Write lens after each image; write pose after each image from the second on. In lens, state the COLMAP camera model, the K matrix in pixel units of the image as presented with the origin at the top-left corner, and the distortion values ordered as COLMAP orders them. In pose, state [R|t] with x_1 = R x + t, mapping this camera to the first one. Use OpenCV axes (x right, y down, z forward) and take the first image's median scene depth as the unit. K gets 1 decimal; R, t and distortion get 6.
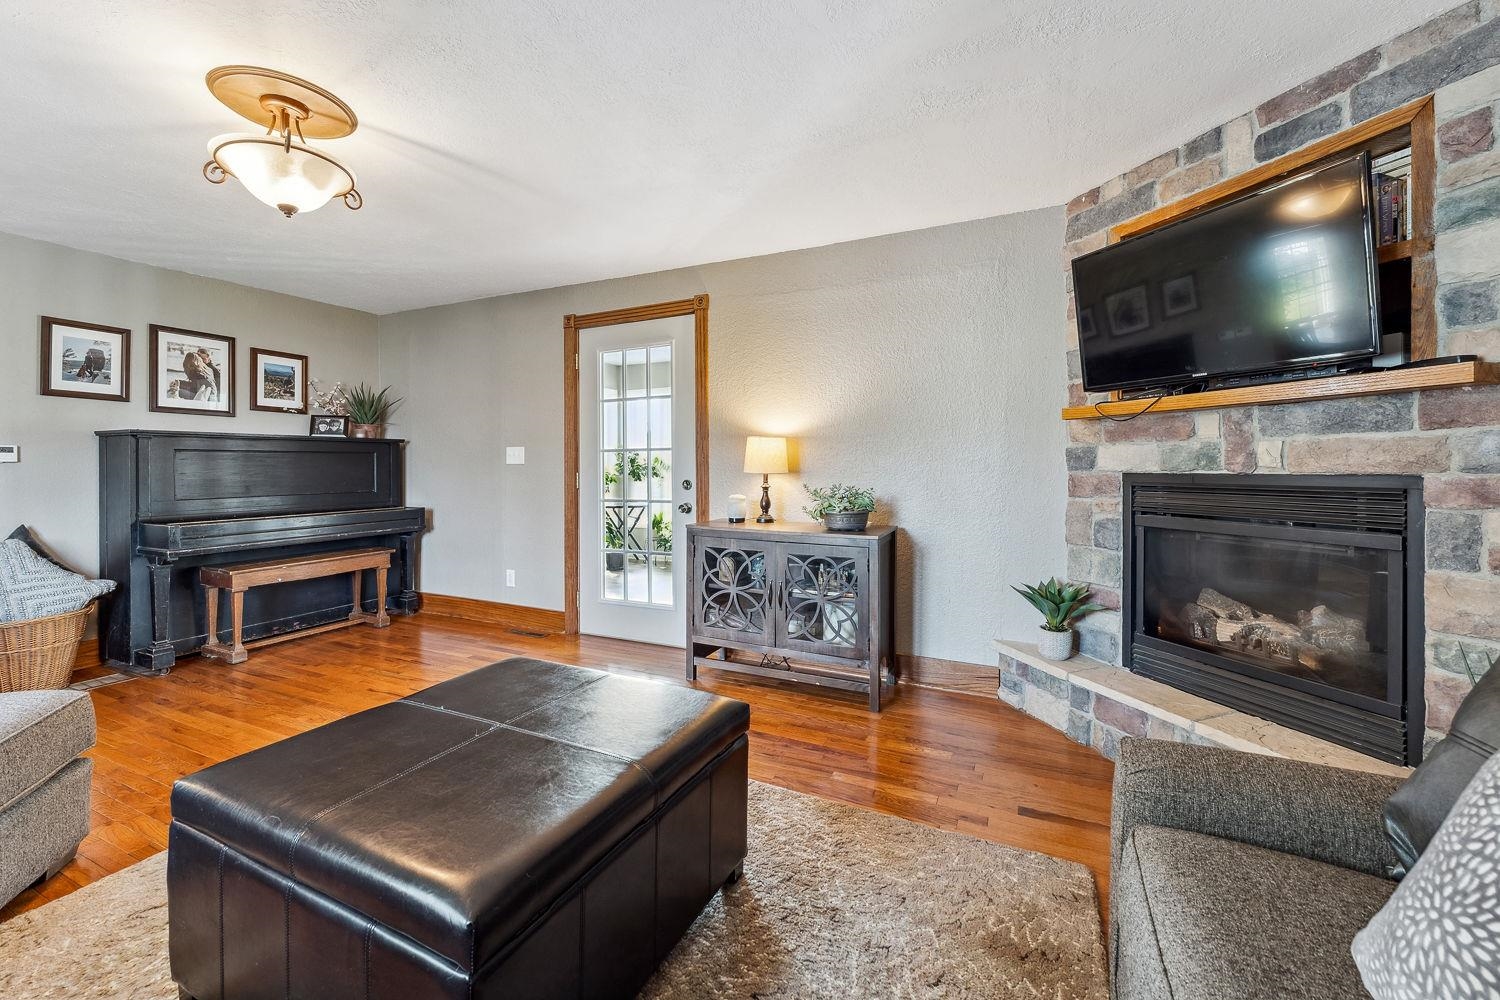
lens RADIAL K [[602.2, 0, 756.3], [0, 602.2, 463.3], [0, 0, 1]] dist [-0.001610, -0.000393]
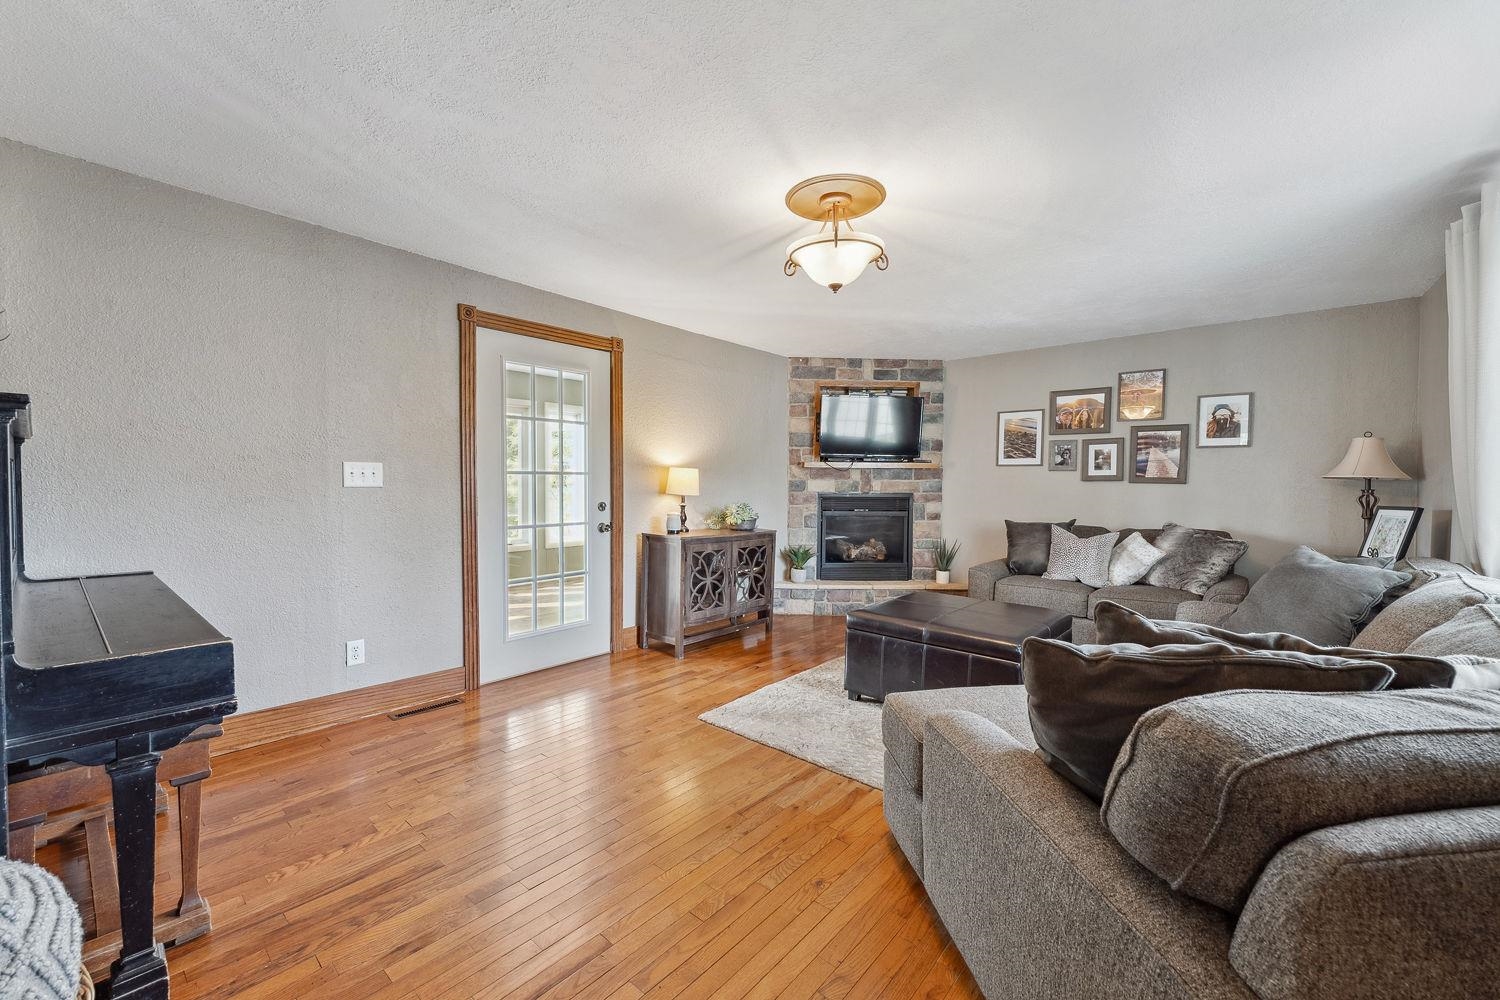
lens RADIAL K [[608.3, 0, 749.2], [0, 608.3, 497.8], [0, 0, 1]] dist [-0.000095, -0.000027]
pose [[0.266149, -0.019102, 0.963743, -1.126204], [-0.014301, 0.999615, 0.023762, -0.010644], [-0.963826, -0.020106, 0.265773, 0.451078]]
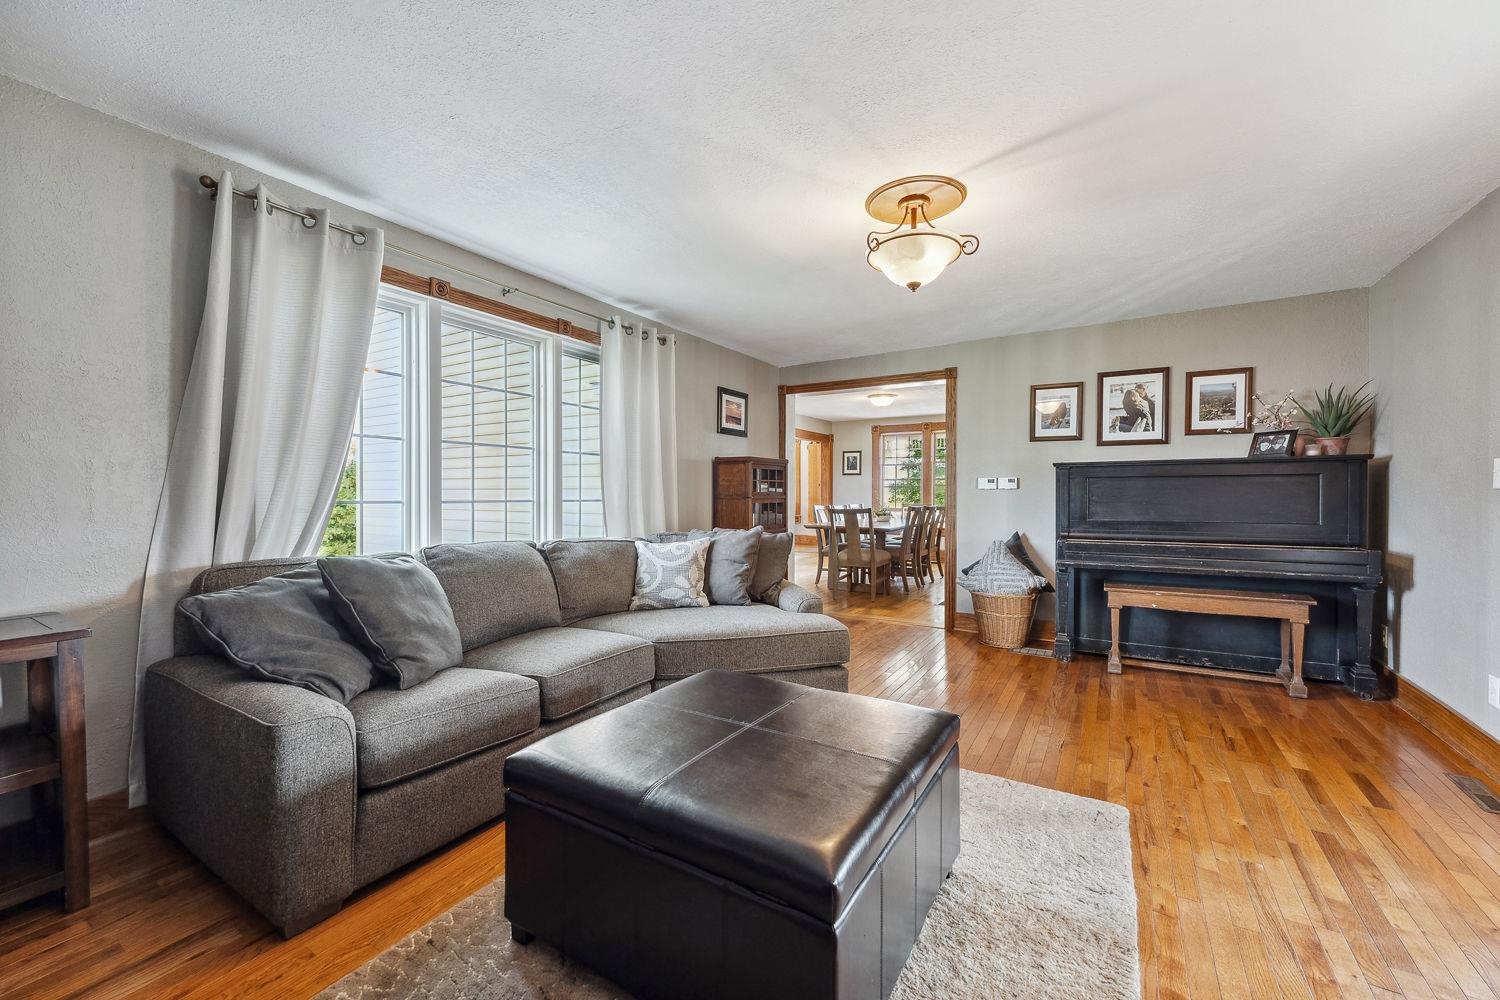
lens RADIAL K [[608.3, 0, 749.2], [0, 608.3, 497.8], [0, 0, 1]] dist [-0.000095, -0.000027]
pose [[-0.116646, 0.014567, -0.993067, 0.278427], [0.008682, 0.999869, 0.013647, -0.005208], [0.993136, -0.007030, -0.116758, 0.440657]]
